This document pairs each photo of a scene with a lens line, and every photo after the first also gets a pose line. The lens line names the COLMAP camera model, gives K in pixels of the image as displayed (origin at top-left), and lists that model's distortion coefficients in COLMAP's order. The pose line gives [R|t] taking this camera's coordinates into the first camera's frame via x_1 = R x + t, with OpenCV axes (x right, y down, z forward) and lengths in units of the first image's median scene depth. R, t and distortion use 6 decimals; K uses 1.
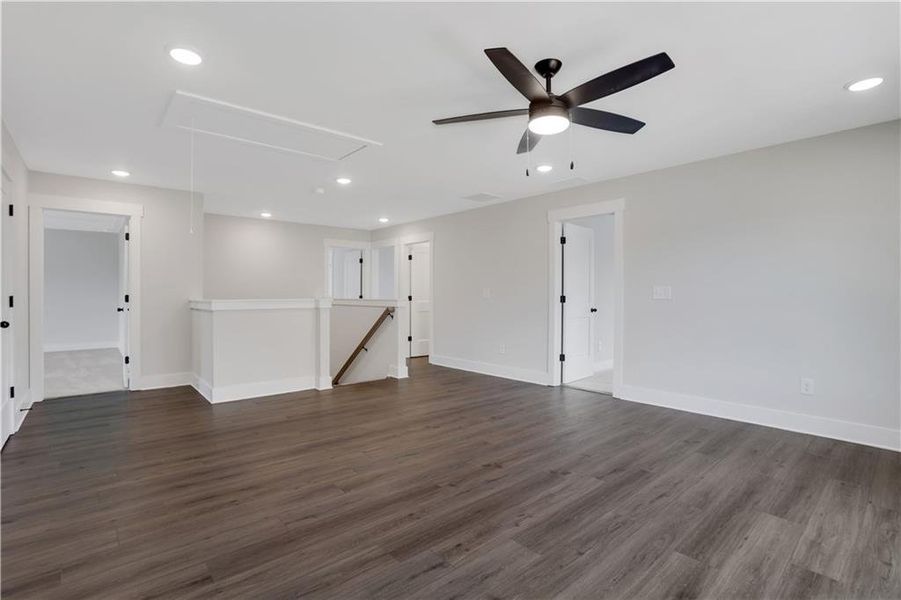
lens RADIAL K [[402.7, 0, 452.9], [0, 402.7, 307.6], [0, 0, 1]] dist [0.000832, 0.000288]
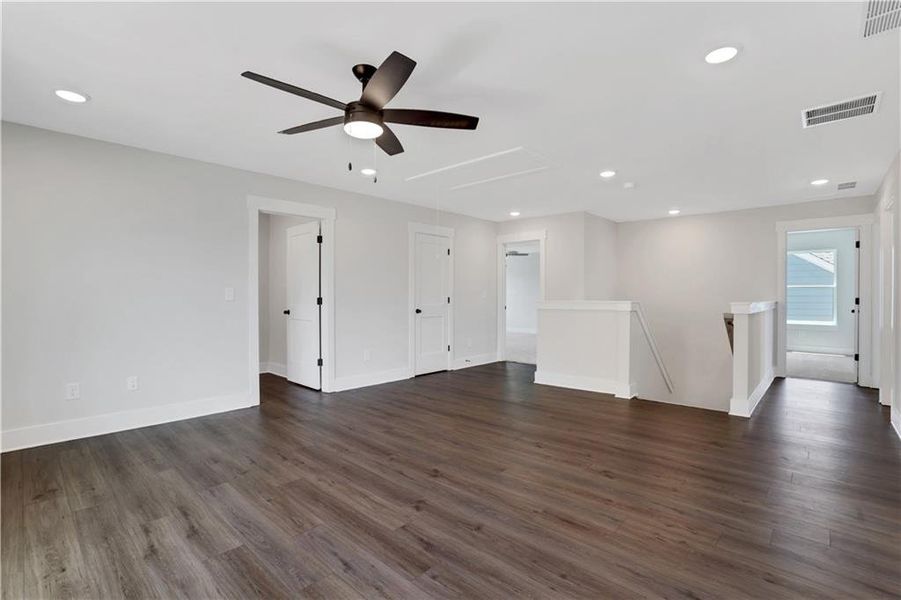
lens RADIAL K [[422.8, 0, 450.5], [0, 422.8, 300.0], [0, 0, 1]] dist [-0.004319, -0.000311]
pose [[0.065190, -0.021827, -0.997634, 1.248253], [-0.001261, 0.999758, -0.021956, 0.003067], [0.997872, 0.002689, 0.065147, 1.087181]]
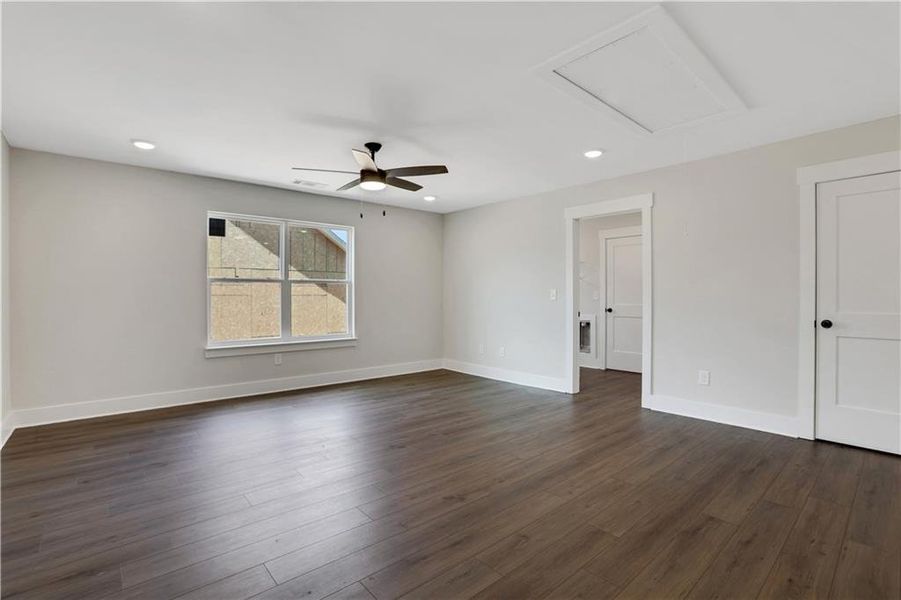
lens RADIAL K [[422.8, 0, 450.5], [0, 422.8, 300.0], [0, 0, 1]] dist [-0.004319, -0.000311]
pose [[-0.999267, -0.034234, 0.017115, -0.070399], [-0.034105, 0.999388, 0.007732, -0.027537], [-0.017370, 0.007143, -0.999824, 2.417976]]
